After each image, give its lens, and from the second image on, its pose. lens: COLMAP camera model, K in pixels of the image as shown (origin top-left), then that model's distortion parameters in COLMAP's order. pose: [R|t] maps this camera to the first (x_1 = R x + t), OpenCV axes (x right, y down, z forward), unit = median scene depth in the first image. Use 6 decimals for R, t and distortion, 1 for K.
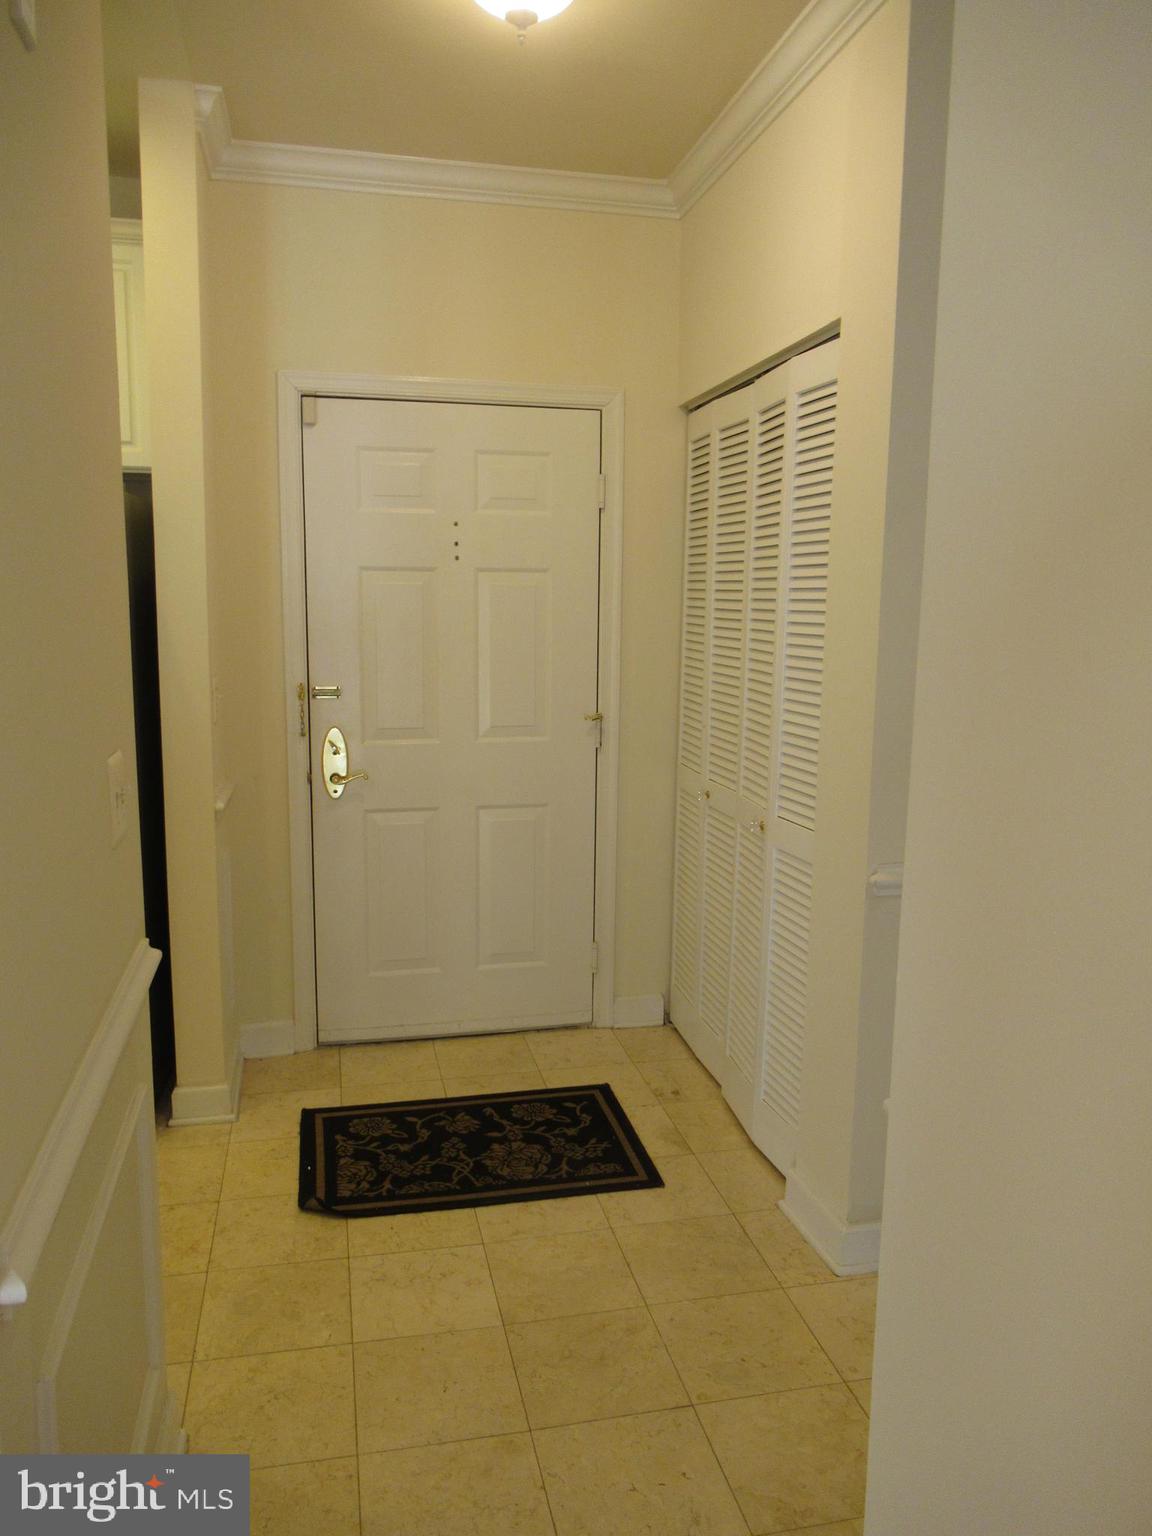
lens RADIAL K [[1134.3, 0, 573.4], [0, 1134.3, 757.7], [0, 0, 1]] dist [-0.009933, -0.005113]
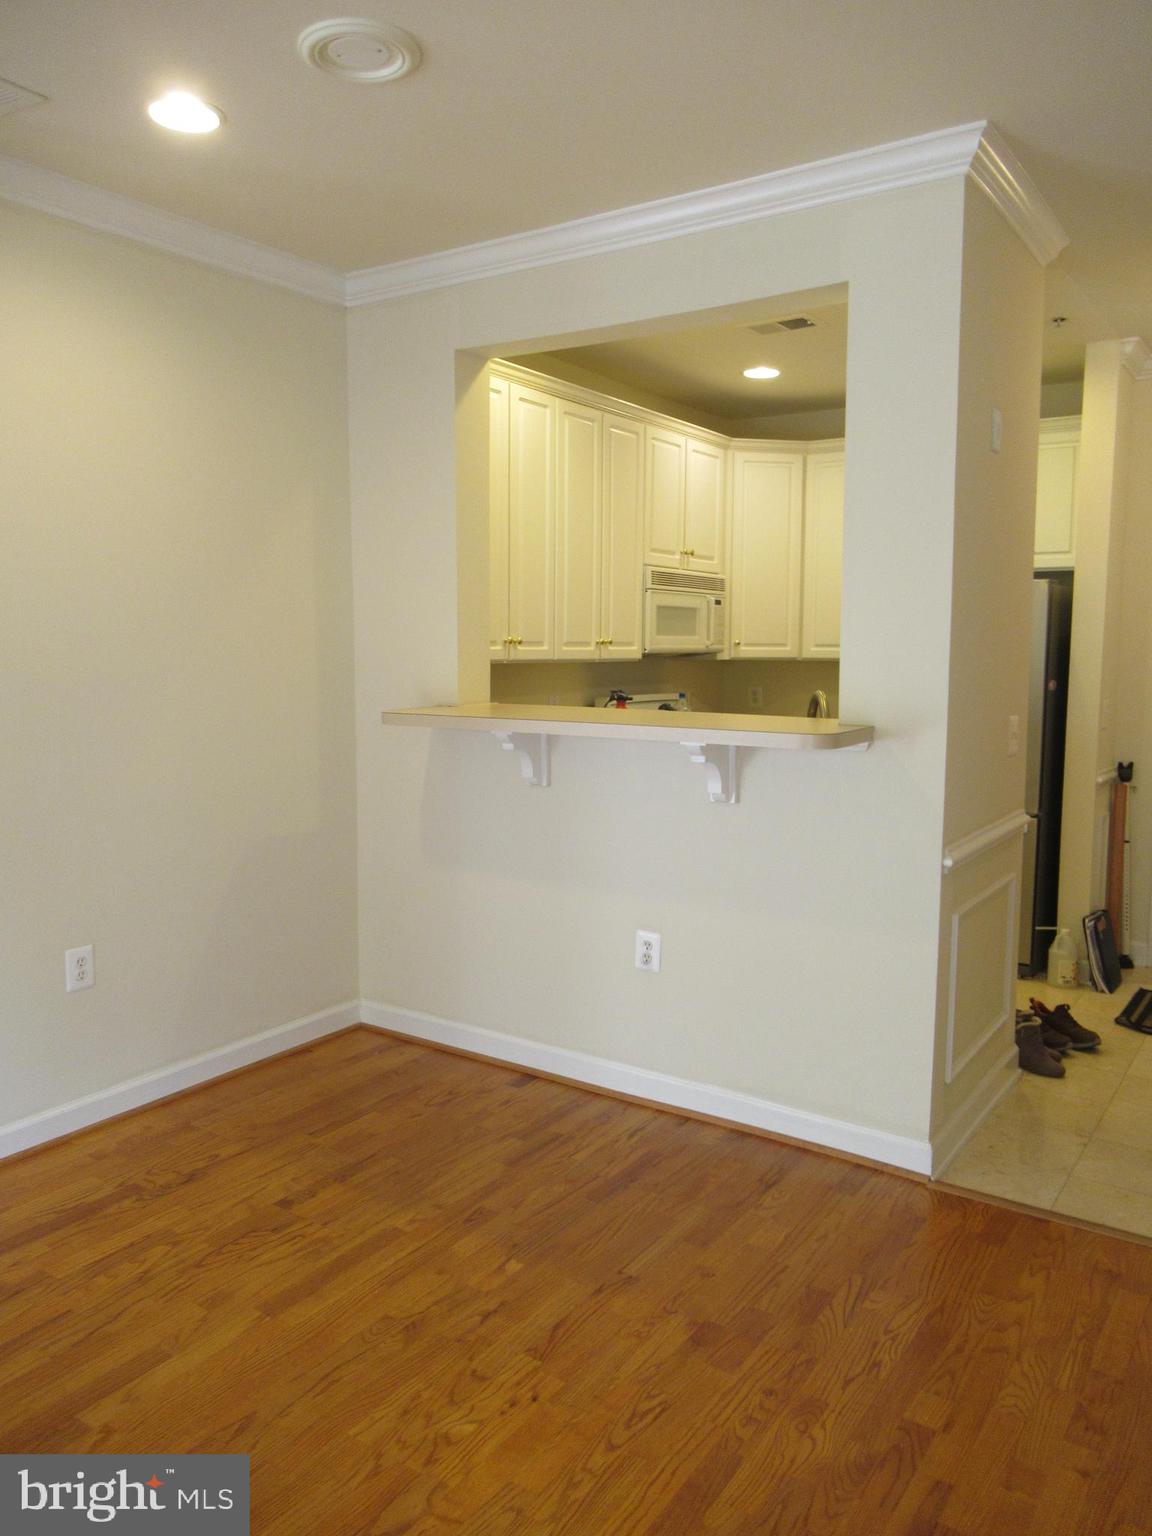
lens RADIAL K [[1142.8, 0, 574.5], [0, 1142.8, 757.9], [0, 0, 1]] dist [0.000356, 0.003138]
pose [[0.688190, 0.061797, -0.722894, 0.320531], [-0.097090, 0.995248, -0.007350, 0.092323], [0.719005, 0.075244, 0.690920, -0.608186]]
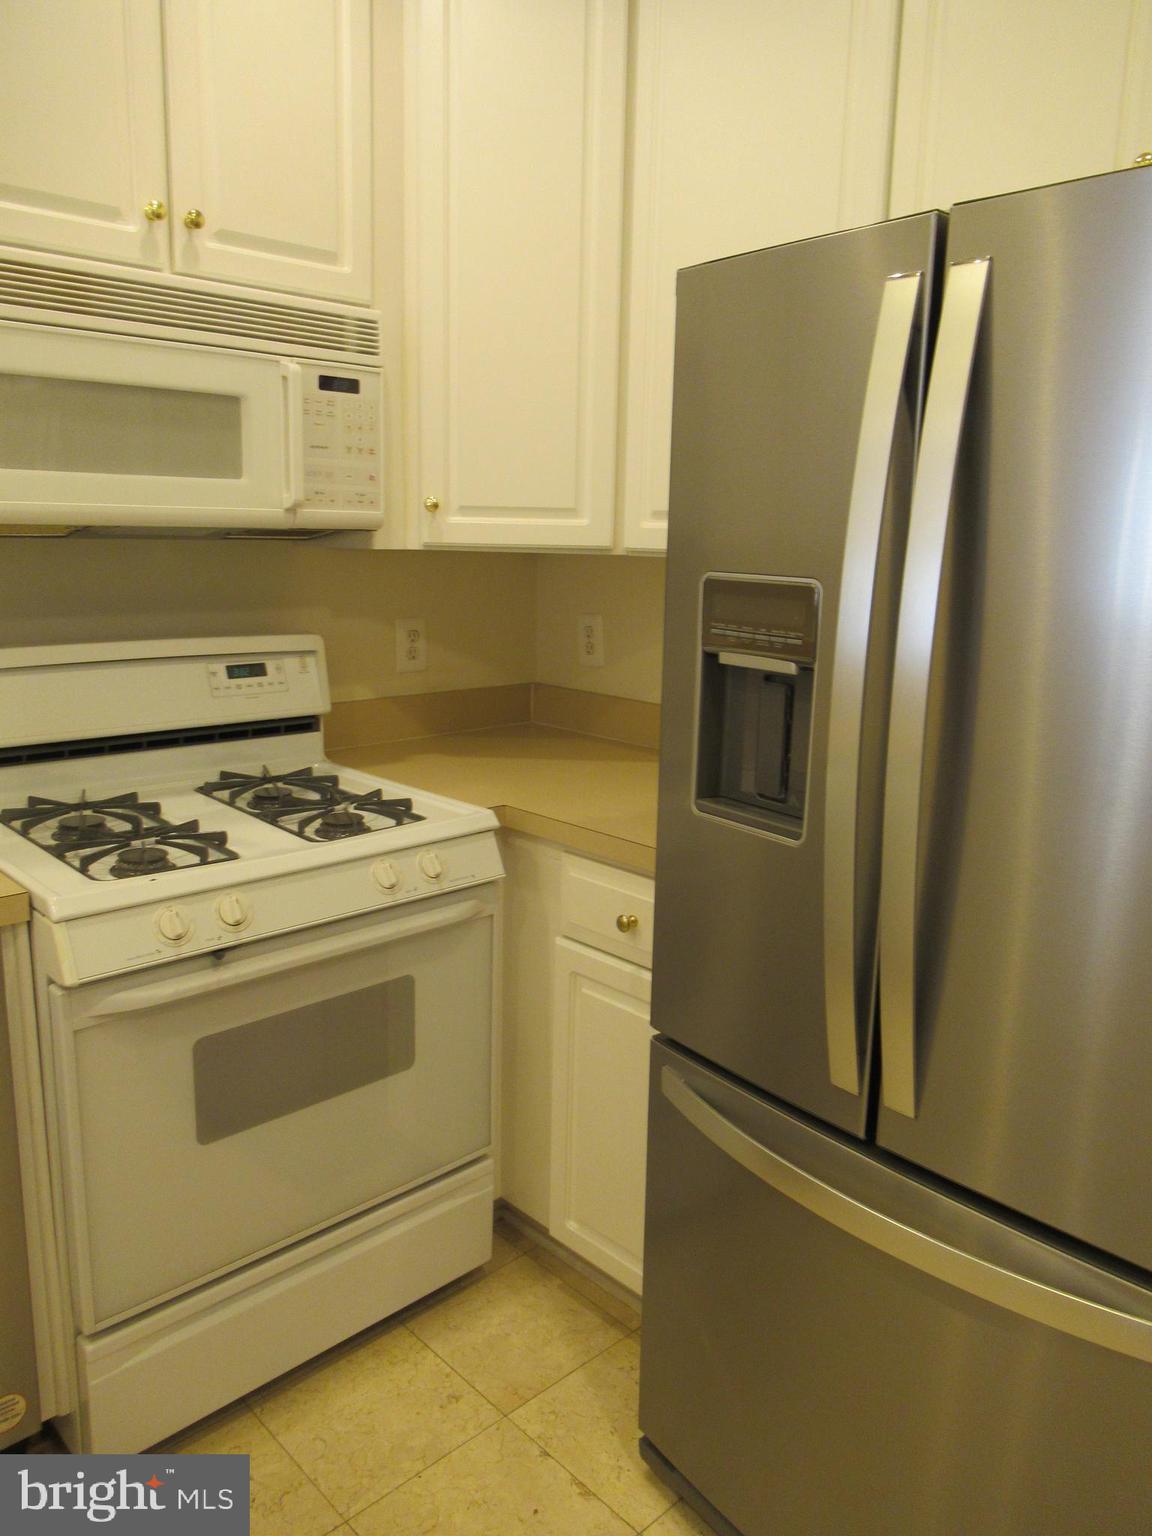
lens RADIAL K [[1134.3, 0, 573.4], [0, 1134.3, 757.7], [0, 0, 1]] dist [-0.009933, -0.005113]
pose [[0.517536, 0.164756, -0.839650, -0.215811], [-0.132671, 0.984871, 0.111476, -0.071468], [0.845314, 0.053704, 0.531564, 0.577418]]
